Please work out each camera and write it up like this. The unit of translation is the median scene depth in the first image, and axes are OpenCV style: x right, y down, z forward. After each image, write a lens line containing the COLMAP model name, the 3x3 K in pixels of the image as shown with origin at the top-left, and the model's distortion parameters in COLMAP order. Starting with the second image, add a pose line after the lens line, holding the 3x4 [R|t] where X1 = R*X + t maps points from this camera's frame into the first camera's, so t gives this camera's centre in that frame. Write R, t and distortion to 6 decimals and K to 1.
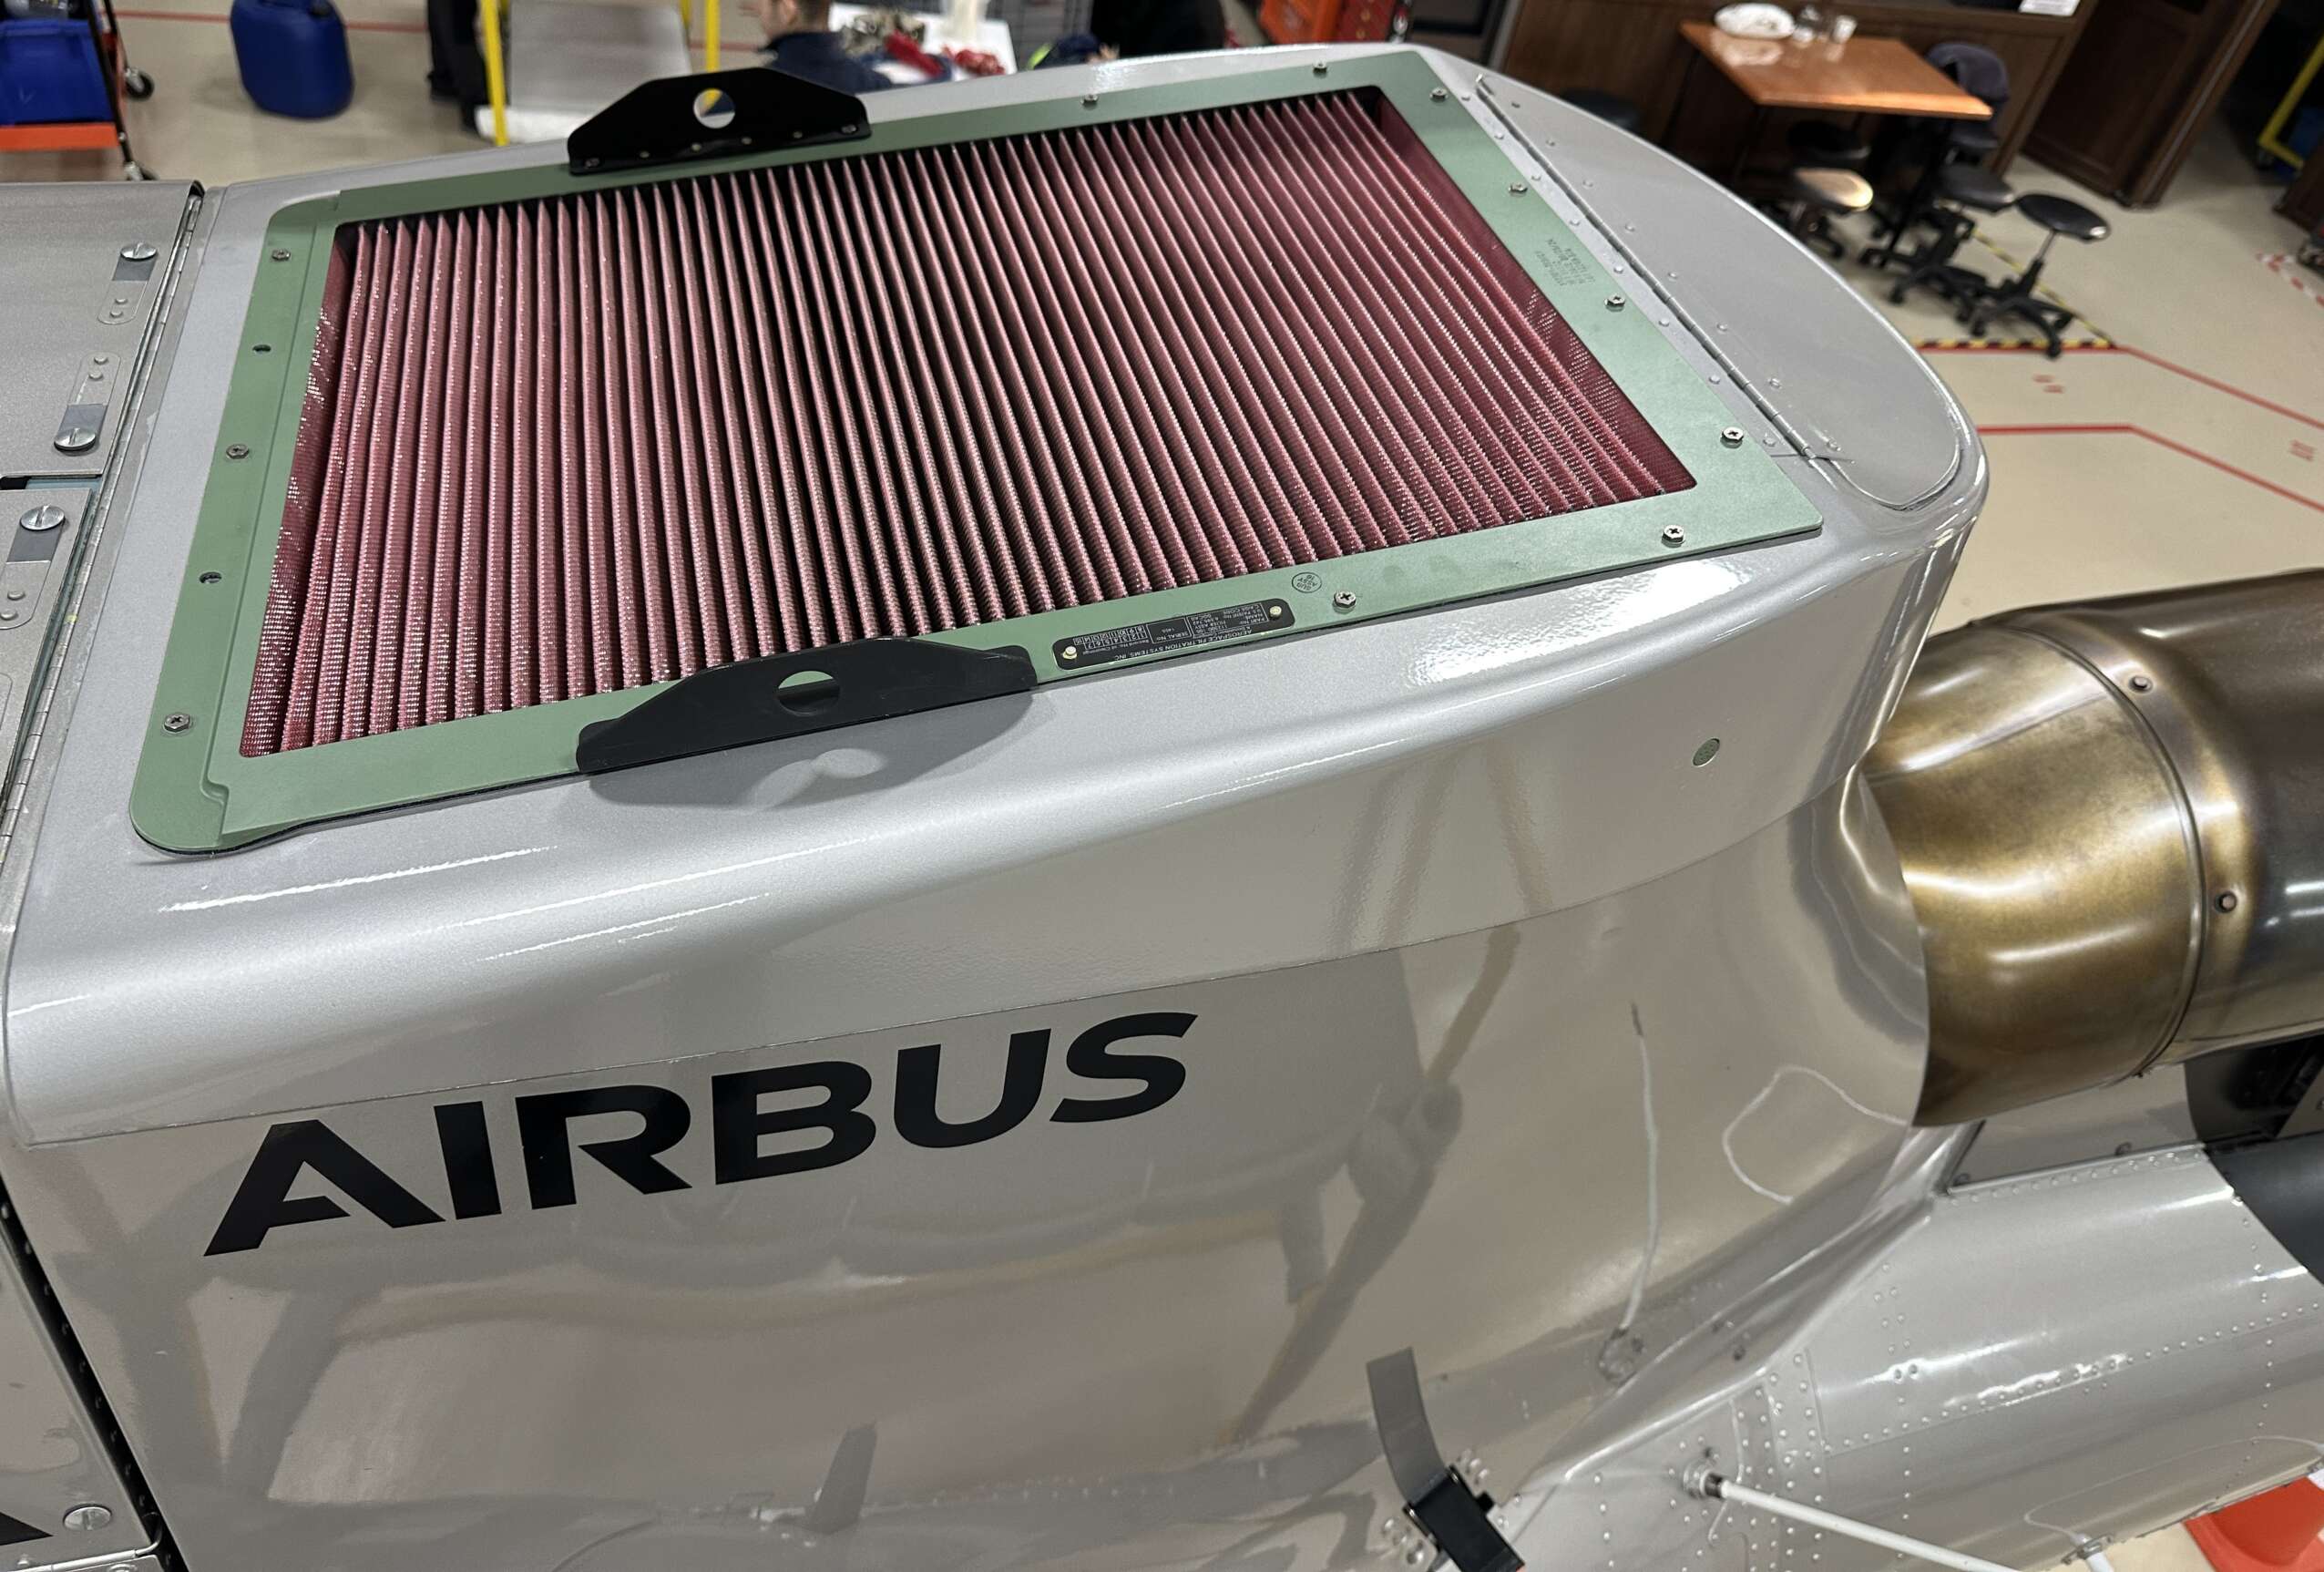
lens RADIAL K [[1706.3, 0, 1166.8], [0, 1706.3, 781.5], [0, 0, 1]] dist [-0.046896, -0.006264]
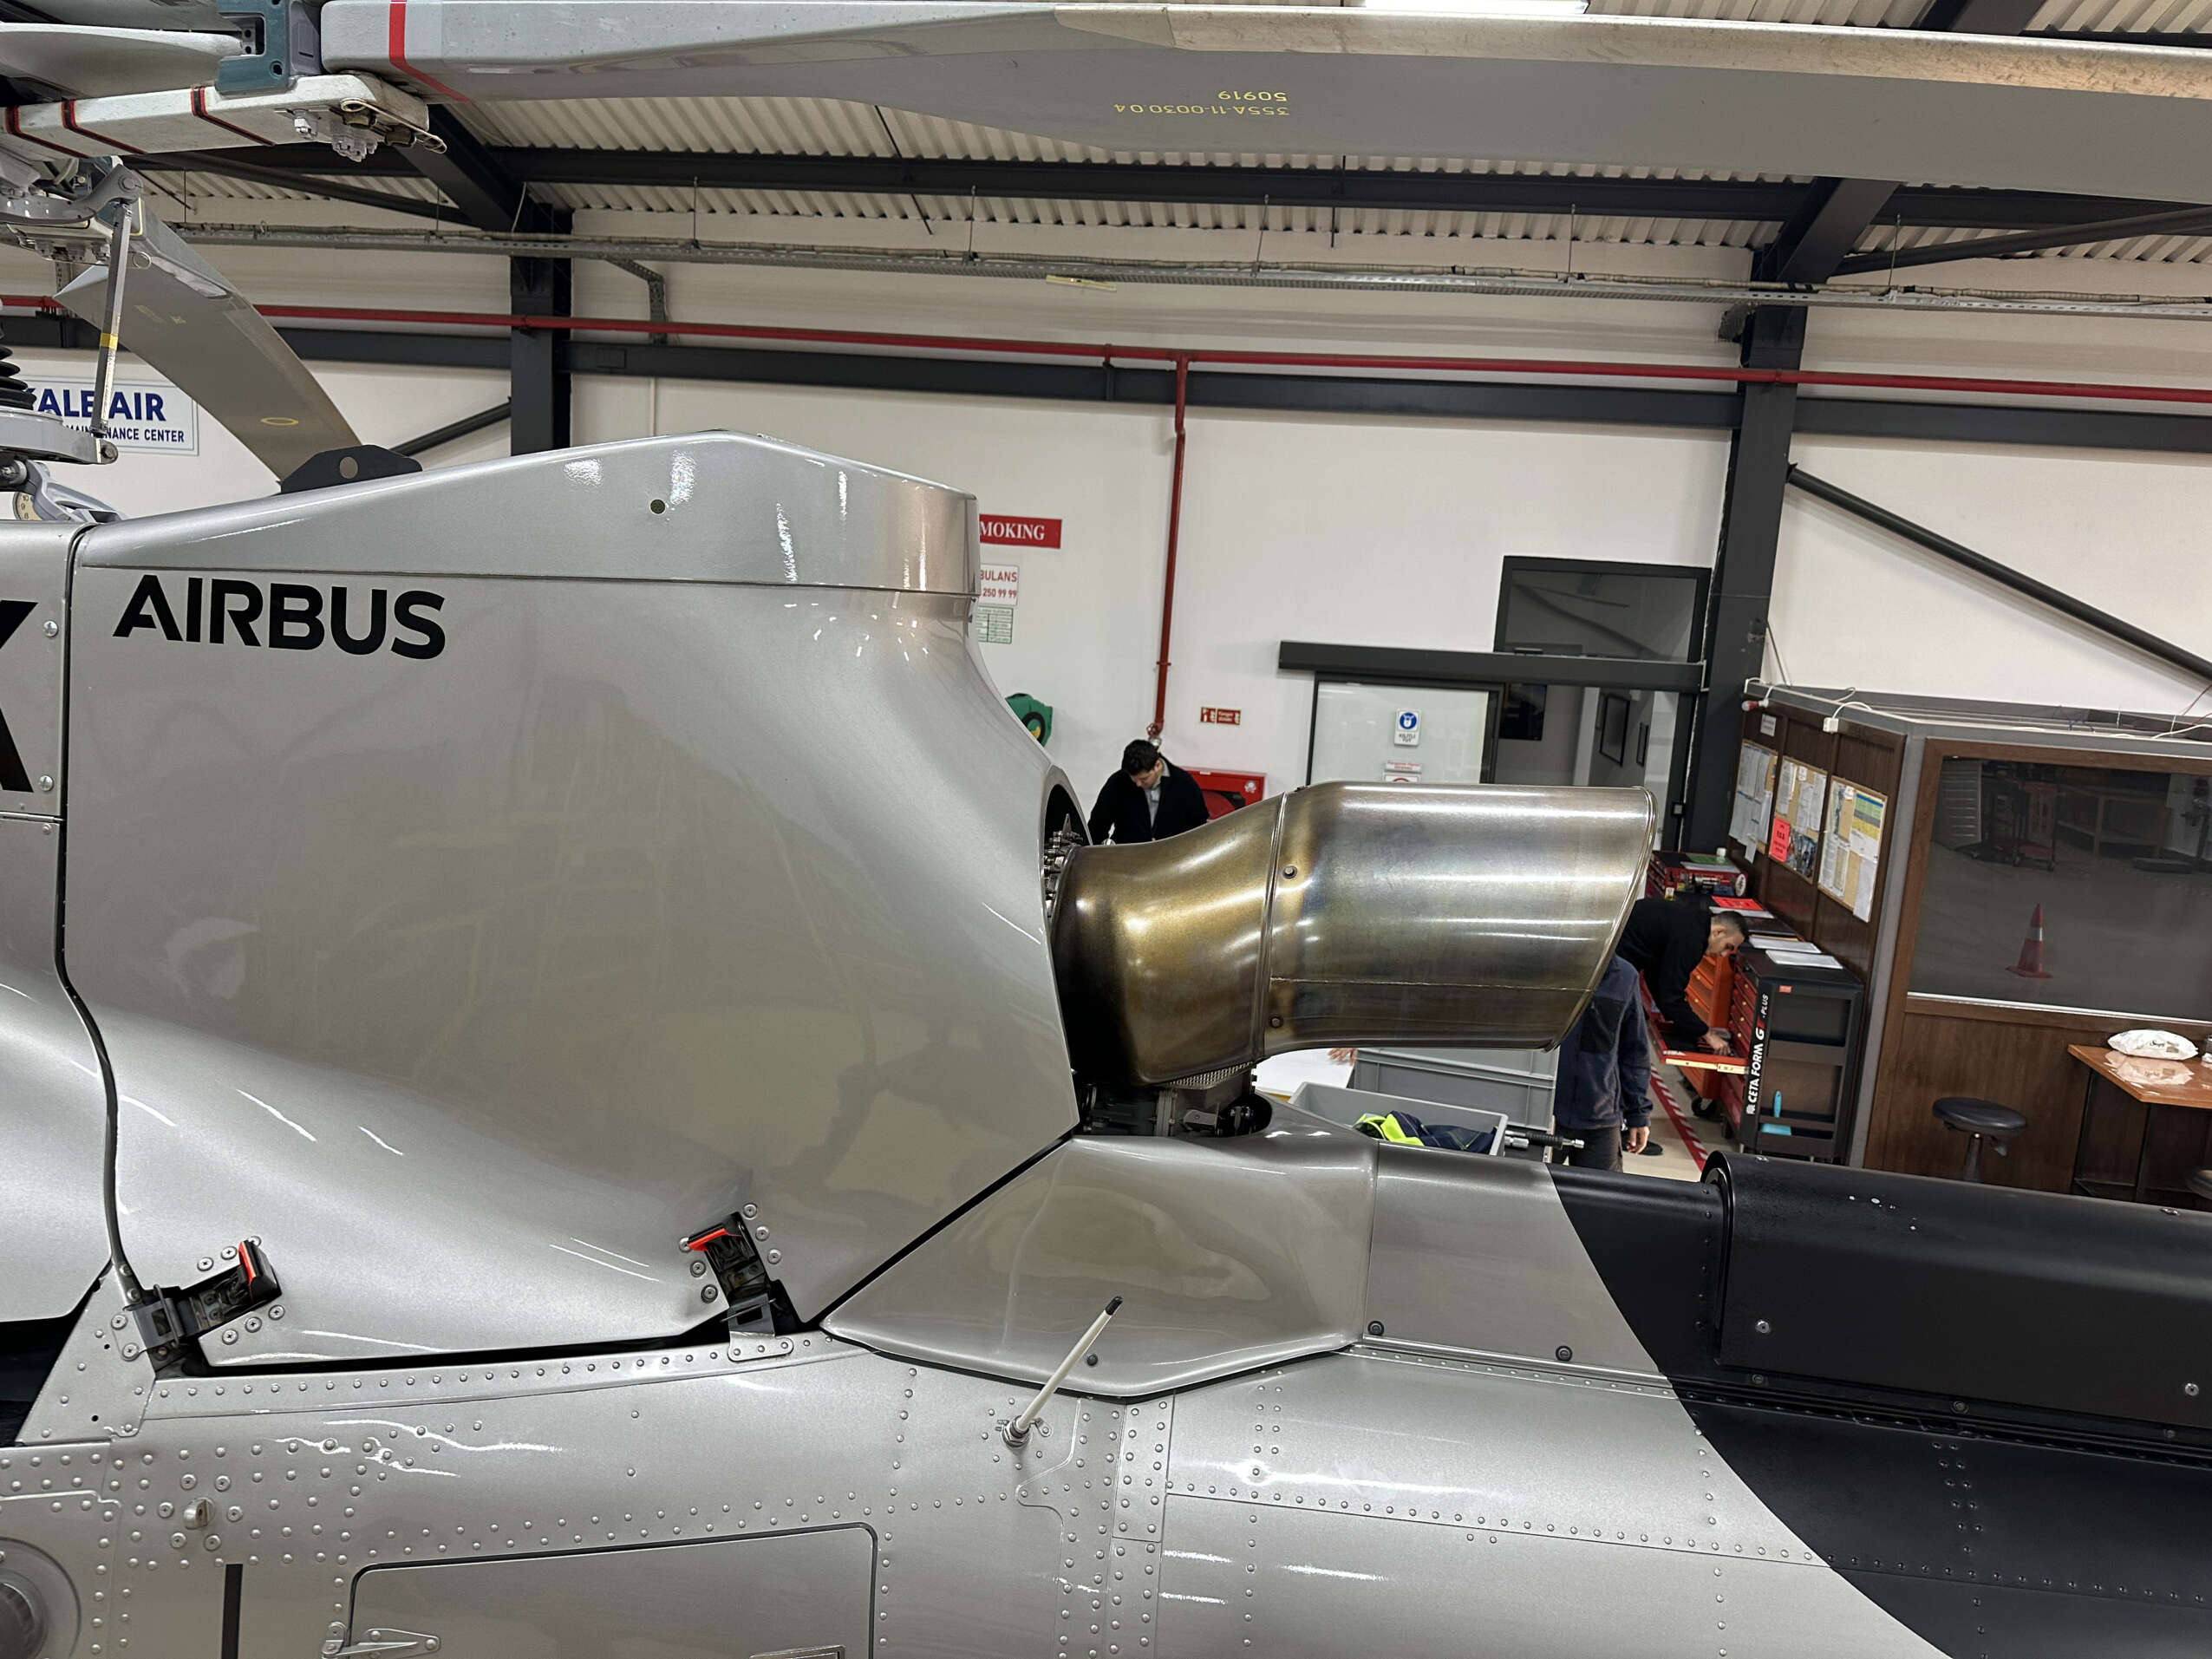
lens RADIAL K [[1534.9, 0, 1101.3], [0, 1534.9, 816.4], [0, 0, 1]] dist [0.022387, -0.034459]
pose [[0.898297, -0.063041, -0.434843, 1.978934], [-0.227990, 0.779128, -0.583935, 1.590206], [0.375610, 0.623687, 0.685515, 0.005326]]
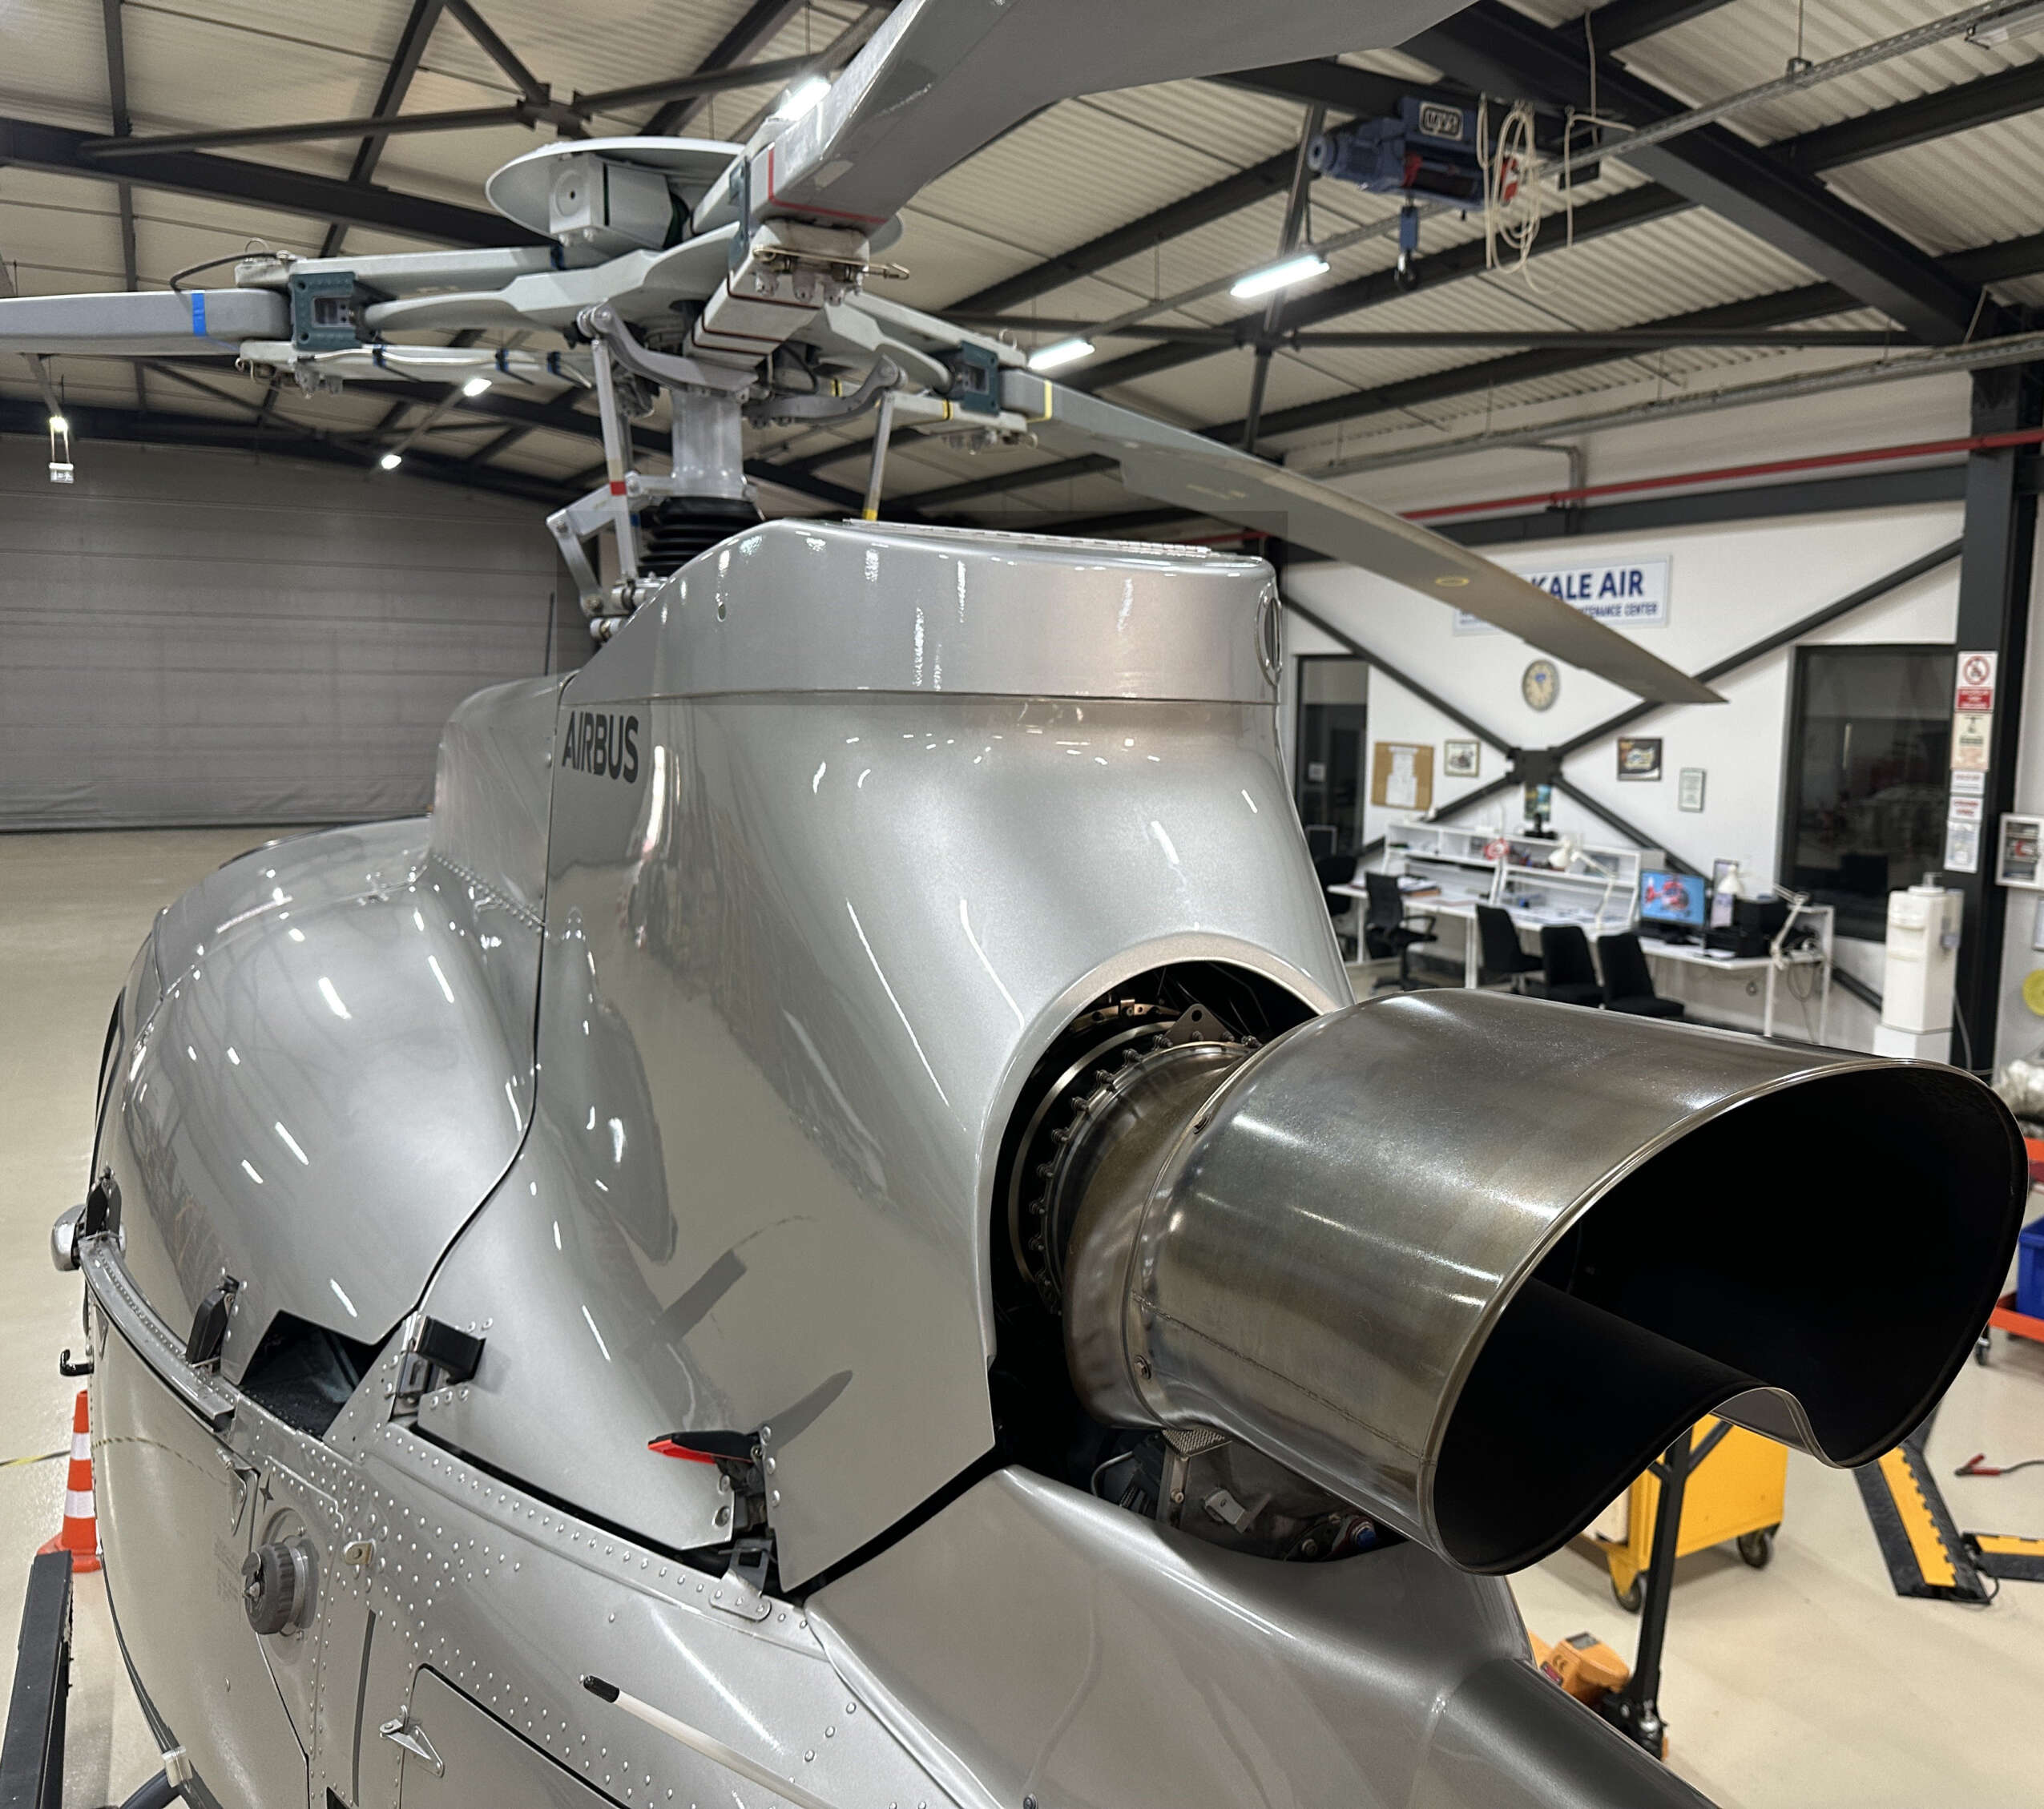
lens RADIAL K [[1675.4, 0, 1208.6], [0, 1675.4, 883.4], [0, 0, 1]] dist [0.053457, -0.079793]
pose [[0.247037, -0.064799, -0.966837, 2.788883], [-0.667665, 0.711737, -0.218297, 0.306061], [0.702279, 0.699451, 0.132561, 1.513154]]
